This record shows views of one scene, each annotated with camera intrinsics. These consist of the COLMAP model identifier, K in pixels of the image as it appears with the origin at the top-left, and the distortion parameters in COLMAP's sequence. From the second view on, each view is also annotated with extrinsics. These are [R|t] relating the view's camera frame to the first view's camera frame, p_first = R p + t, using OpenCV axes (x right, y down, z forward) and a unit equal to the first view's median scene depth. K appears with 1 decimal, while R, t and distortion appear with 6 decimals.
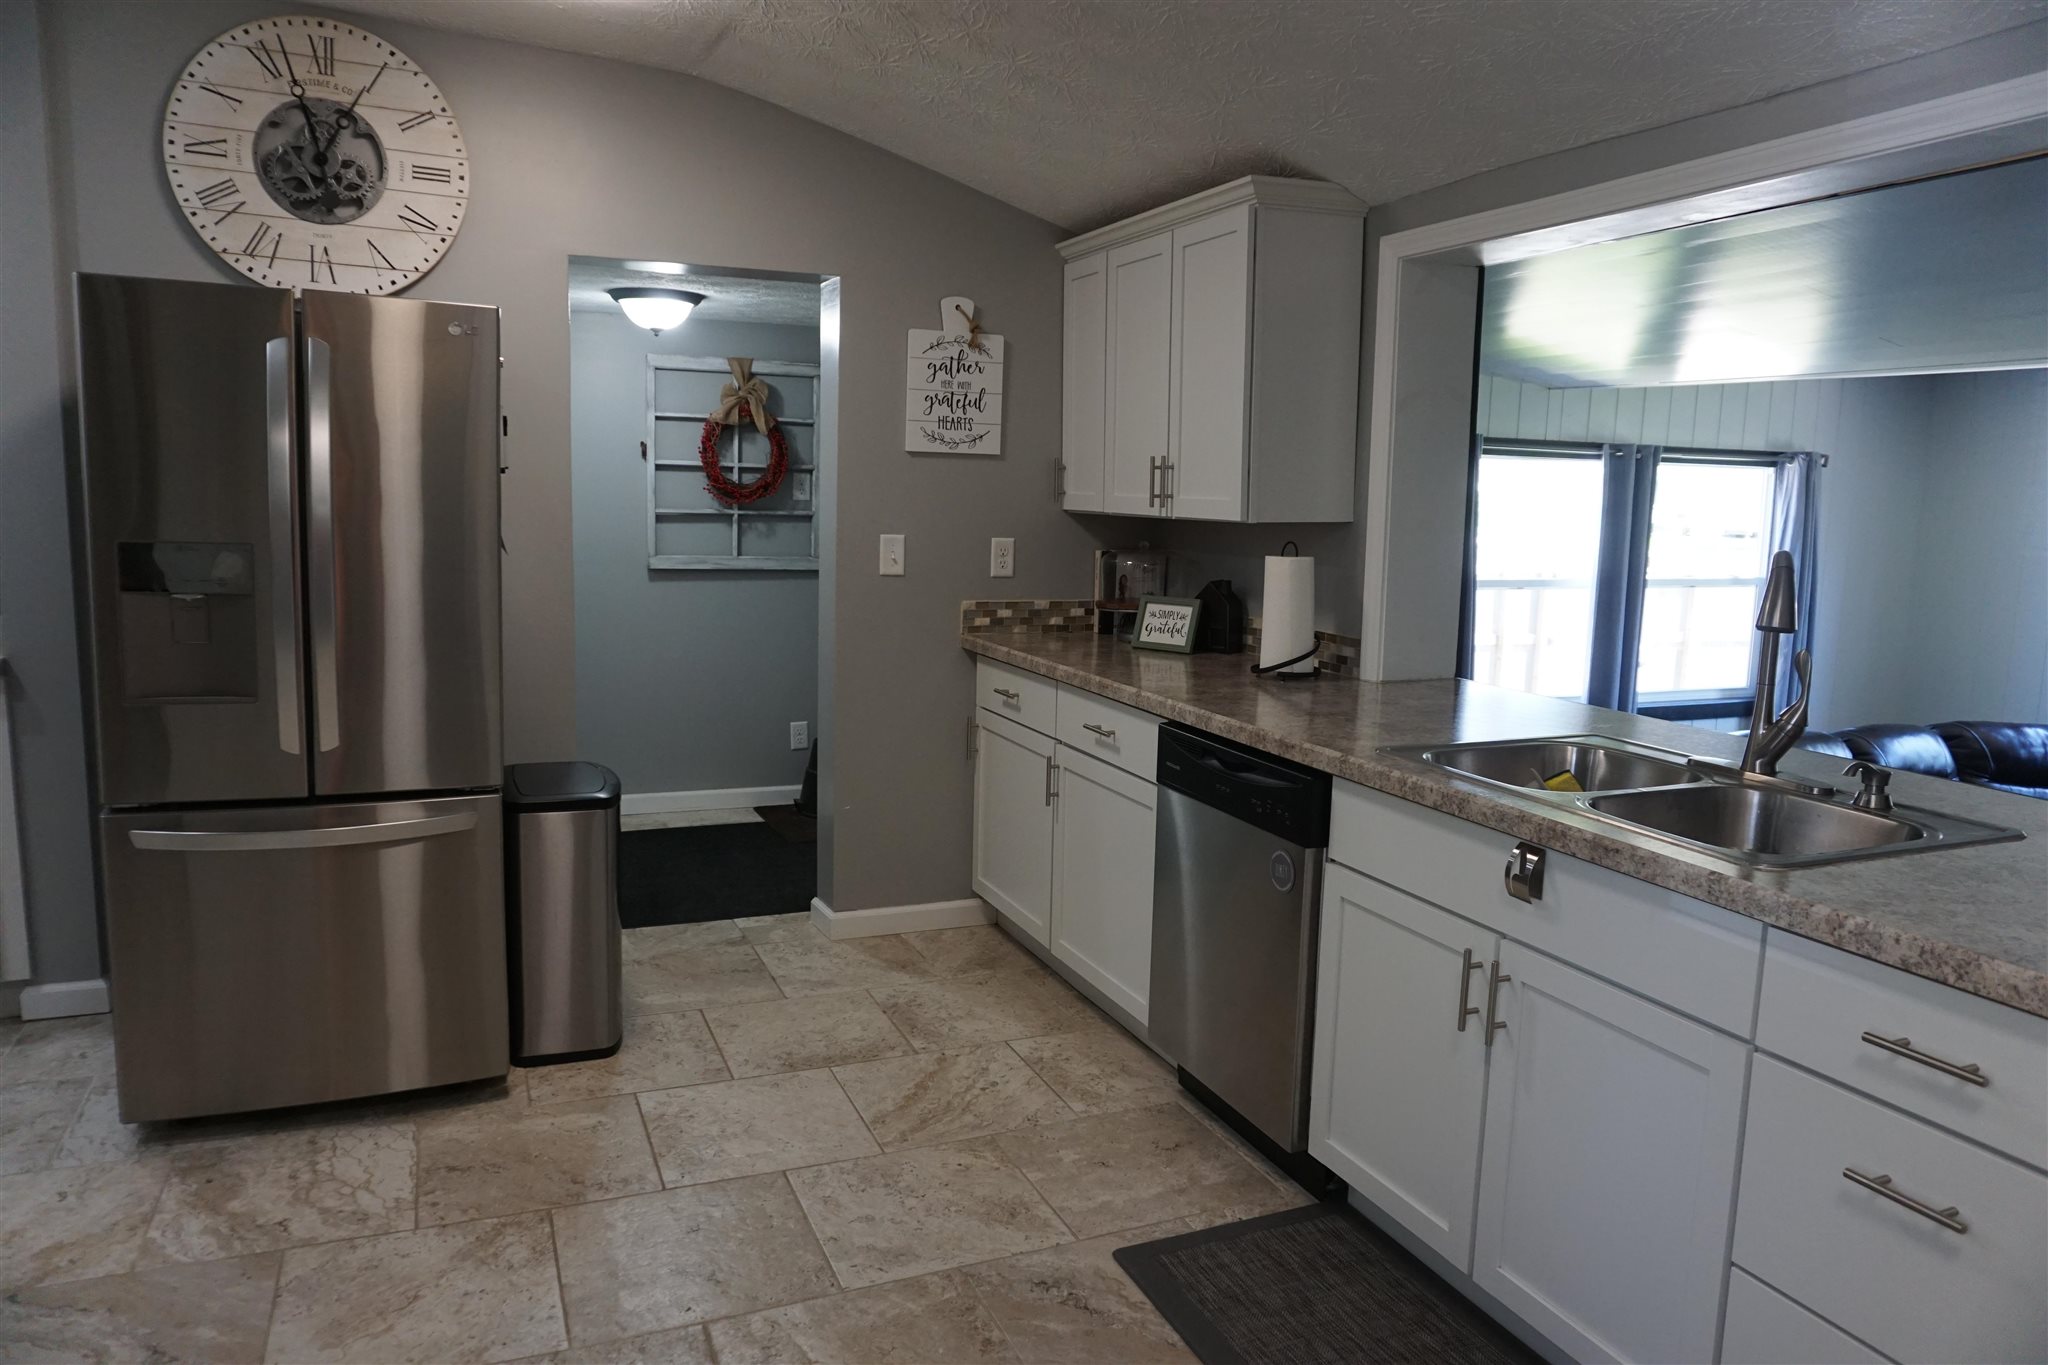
lens RADIAL K [[1376.3, 0, 1018.4], [0, 1376.3, 686.2], [0, 0, 1]] dist [-0.041058, 0.026210]
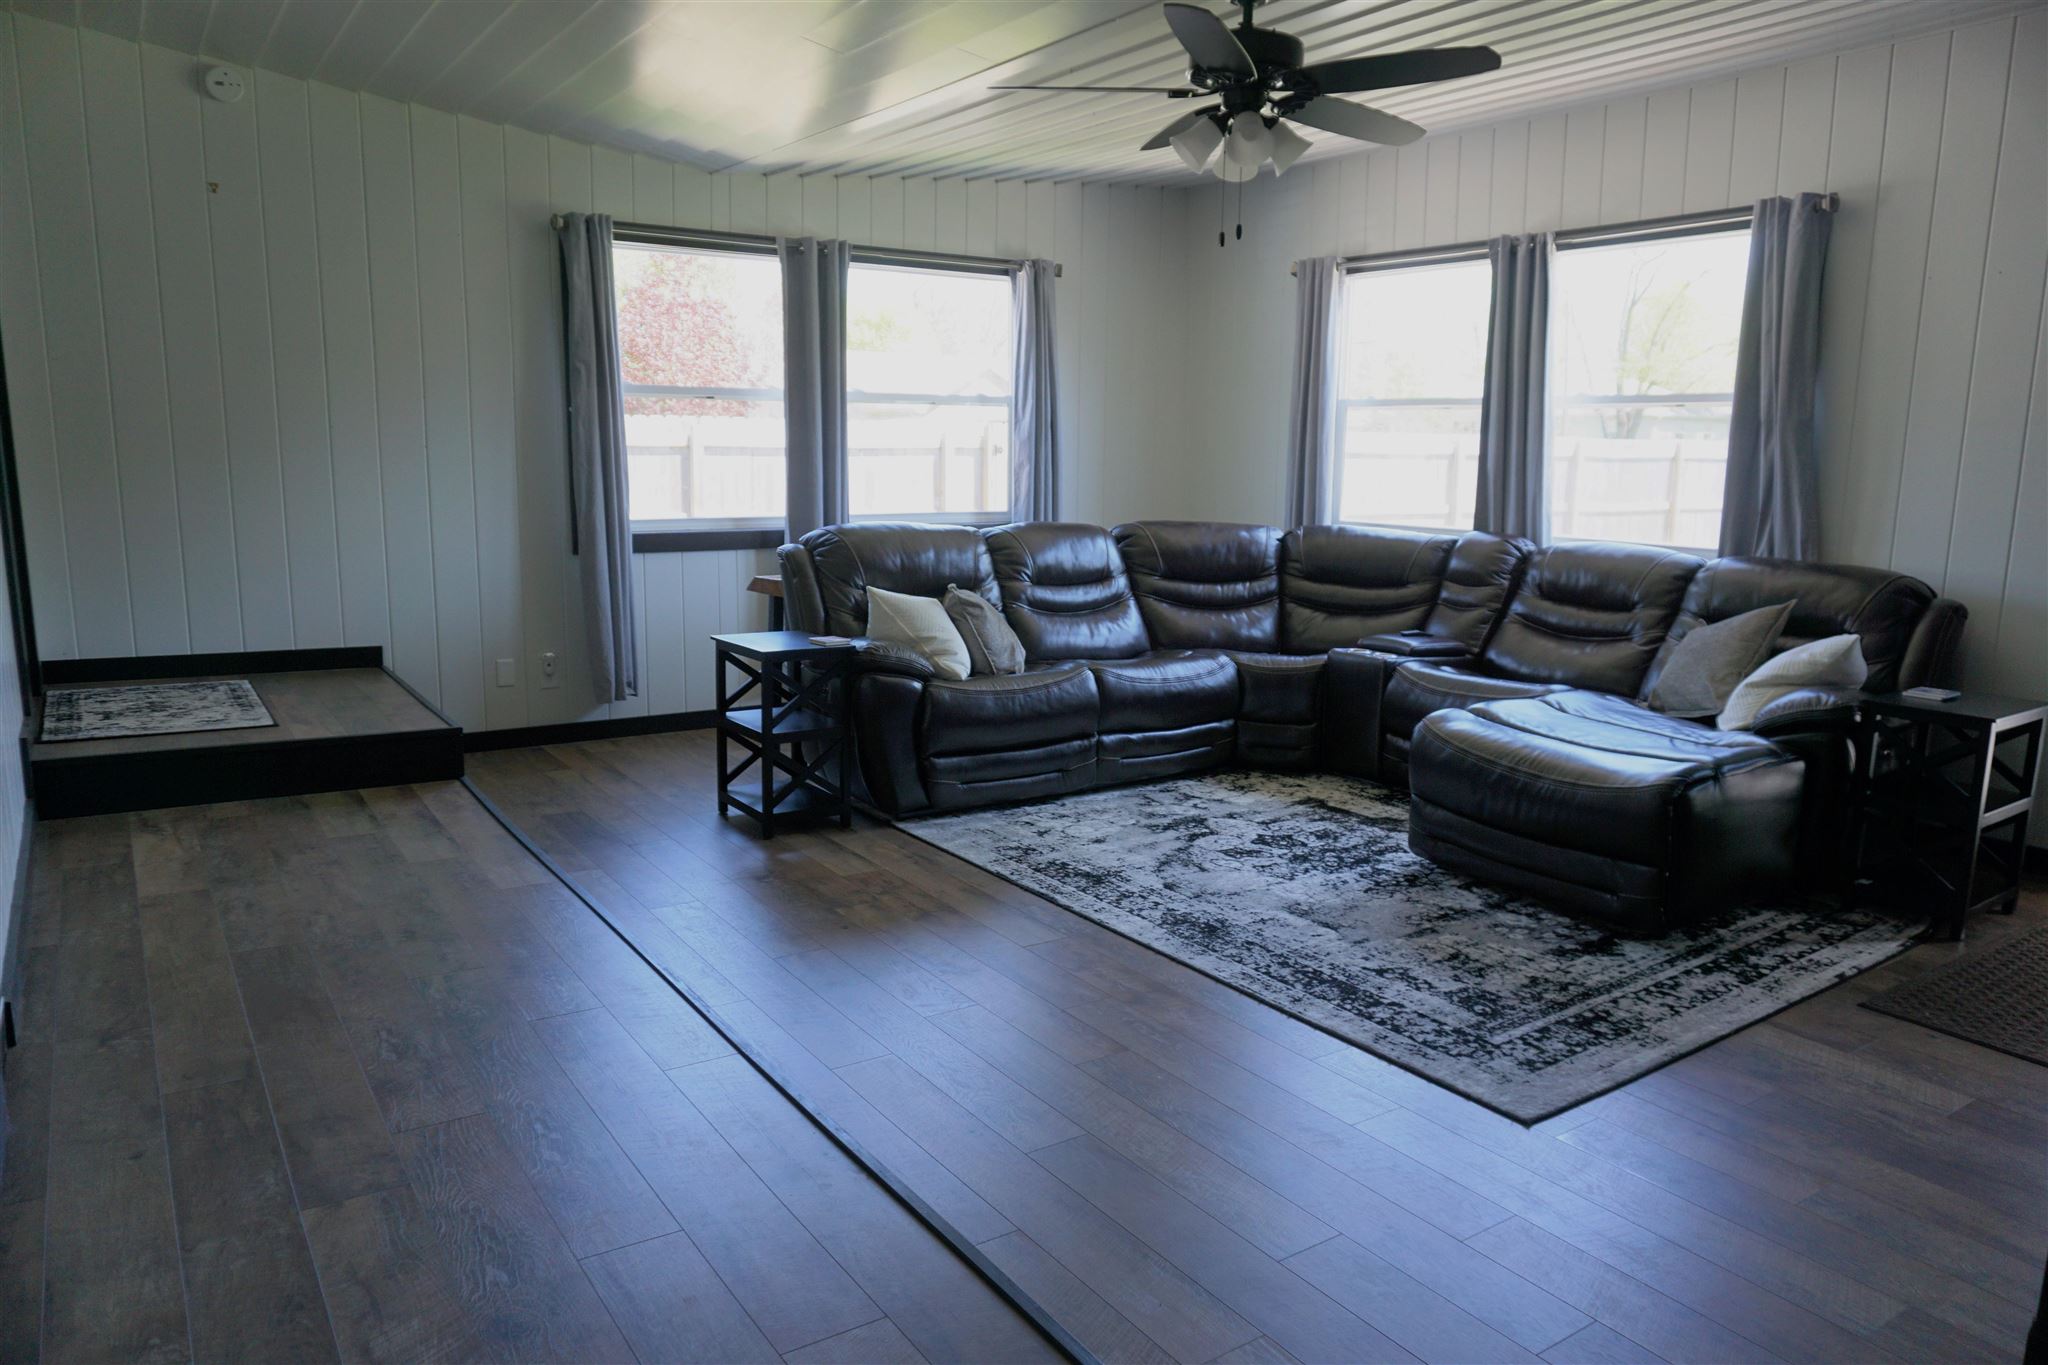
lens RADIAL K [[1376.3, 0, 1012.2], [0, 1376.3, 700.6], [0, 0, 1]] dist [-0.041058, 0.026210]
pose [[0.980444, -0.049758, 0.190403, 0.767406], [0.041916, 0.998107, 0.044998, 0.200621], [-0.192282, -0.036137, 0.980674, 0.085666]]
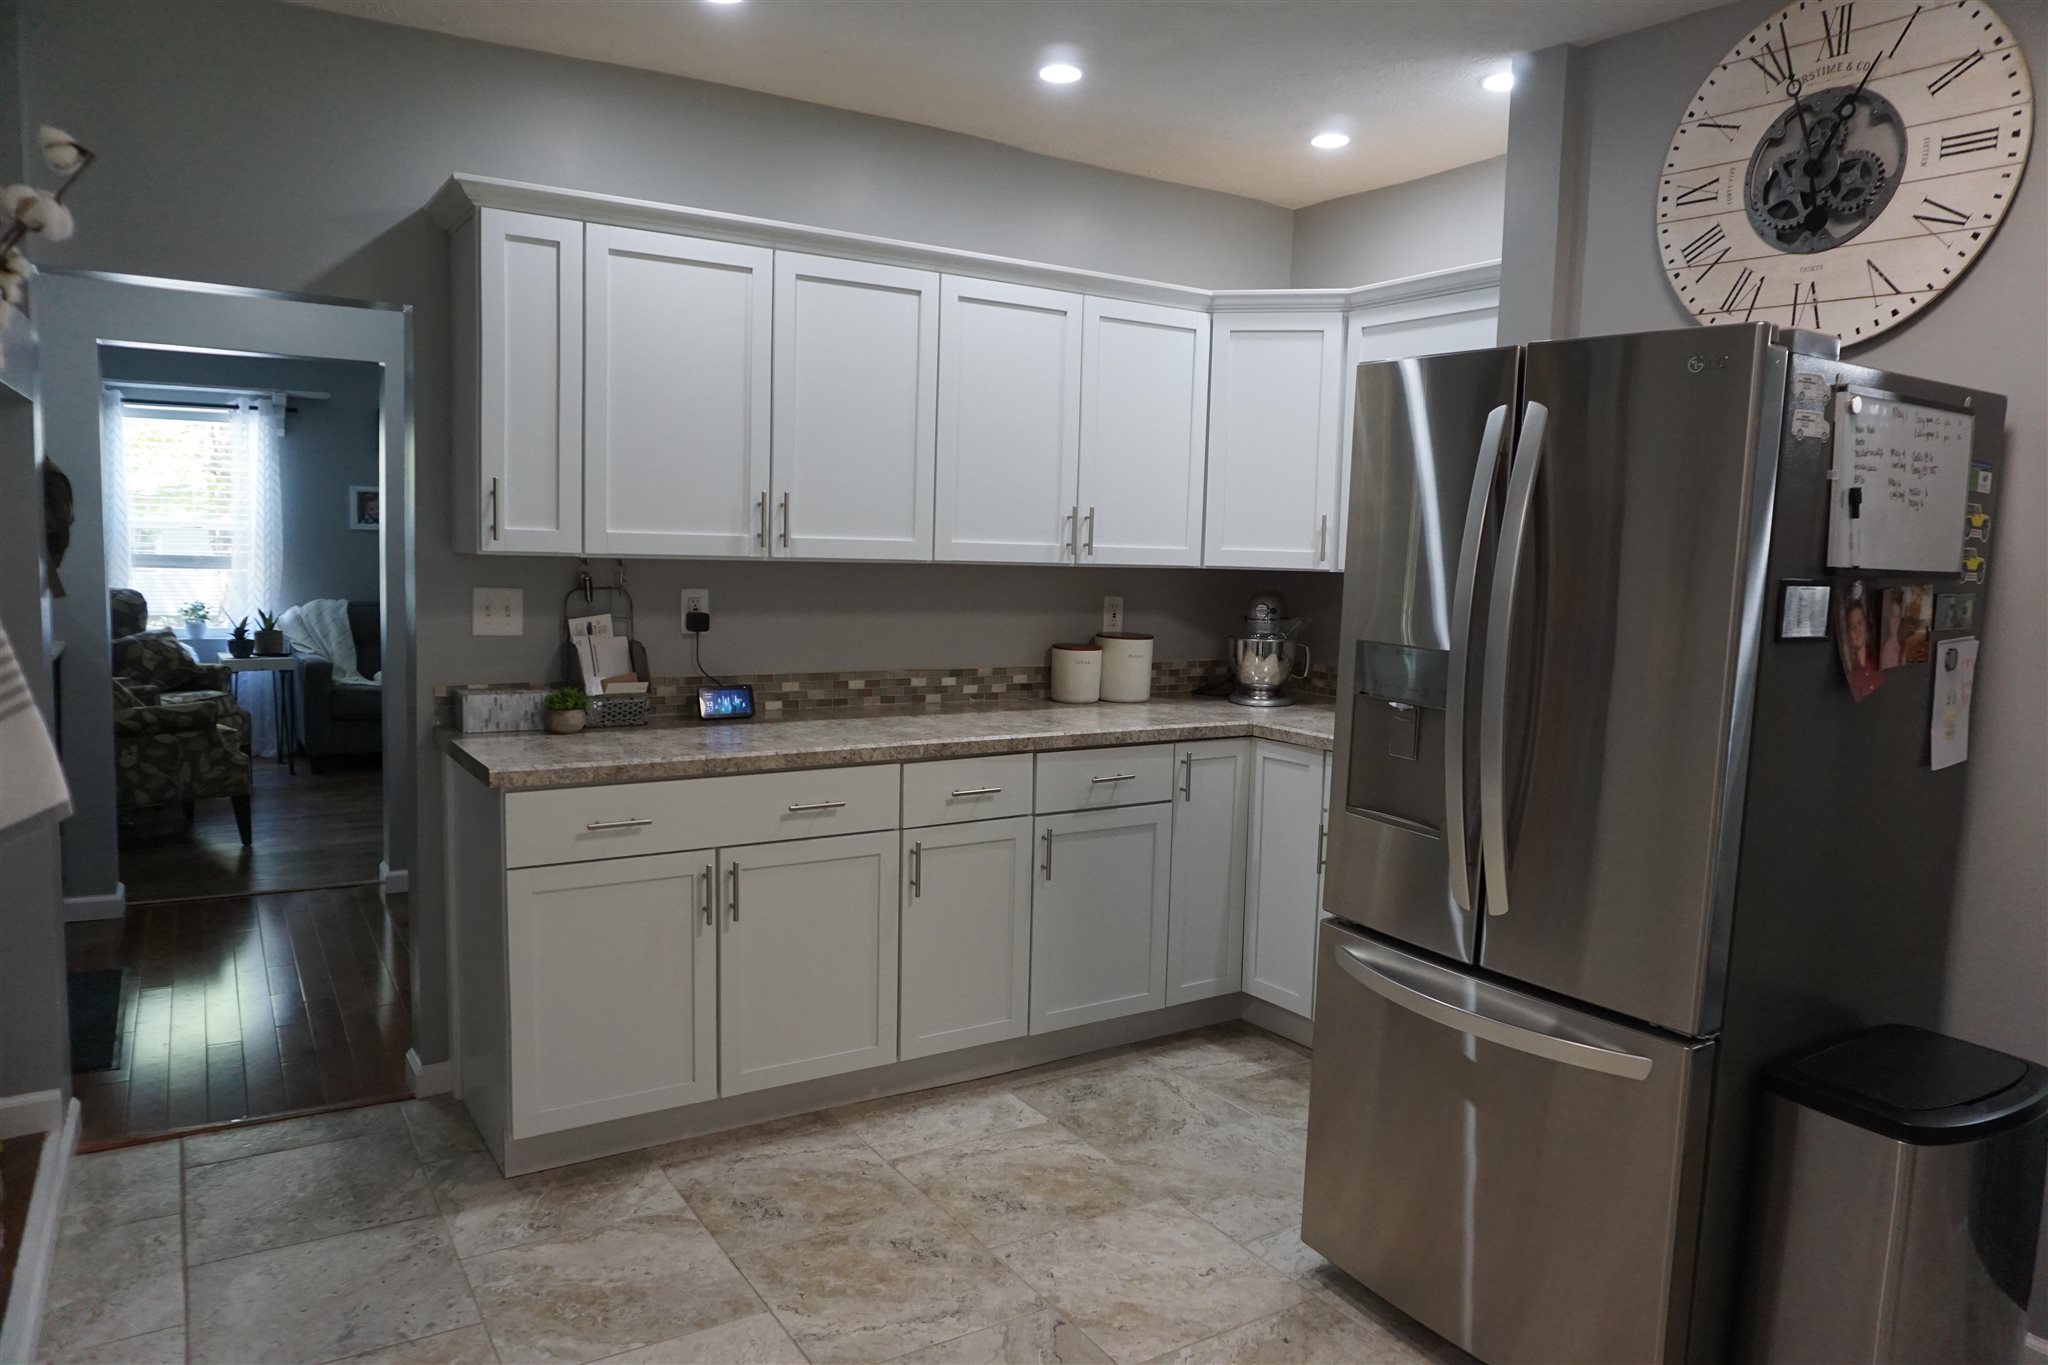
lens RADIAL K [[1376.3, 0, 1013.6], [0, 1376.3, 680.1], [0, 0, 1]] dist [-0.041058, 0.026210]
pose [[0.150554, 0.076766, -0.985617, 0.191199], [-0.160885, 0.985592, 0.052189, -0.070697], [0.975423, 0.150714, 0.160735, 0.474886]]
